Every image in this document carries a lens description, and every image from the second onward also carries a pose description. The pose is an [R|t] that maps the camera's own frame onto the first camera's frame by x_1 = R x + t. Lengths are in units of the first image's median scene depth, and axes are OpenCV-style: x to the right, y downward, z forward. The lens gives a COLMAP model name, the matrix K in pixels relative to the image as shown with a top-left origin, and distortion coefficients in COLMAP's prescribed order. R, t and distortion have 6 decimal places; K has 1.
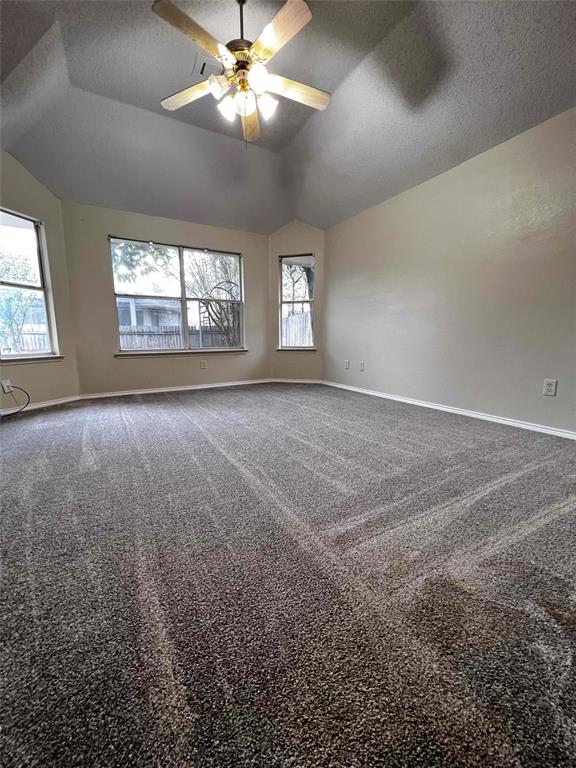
lens RADIAL K [[305.2, 0, 289.2], [0, 305.2, 385.0], [0, 0, 1]] dist [-0.006101, 0.000895]
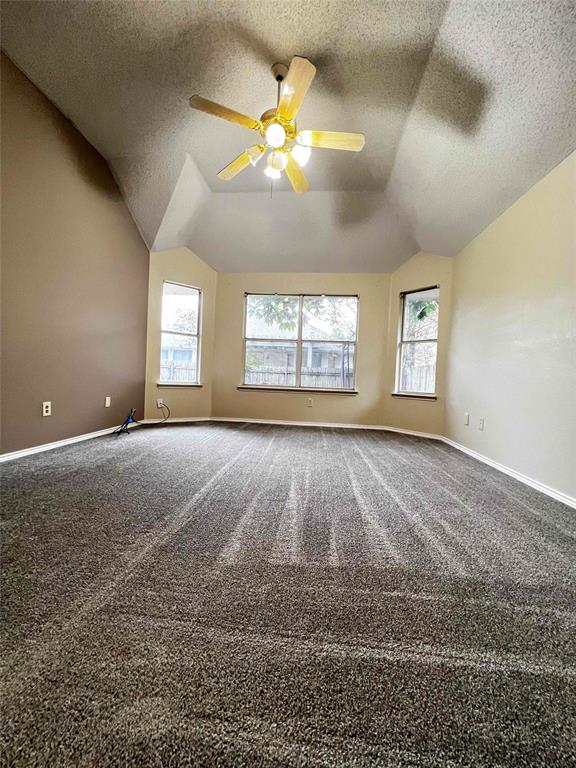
lens RADIAL K [[305.2, 0, 288.4], [0, 305.2, 383.2], [0, 0, 1]] dist [-0.006101, 0.000895]
pose [[0.815259, 0.052368, -0.576724, 0.278244], [-0.136910, 0.985100, -0.104087, -0.016260], [0.562680, 0.163817, 0.810281, 0.132806]]
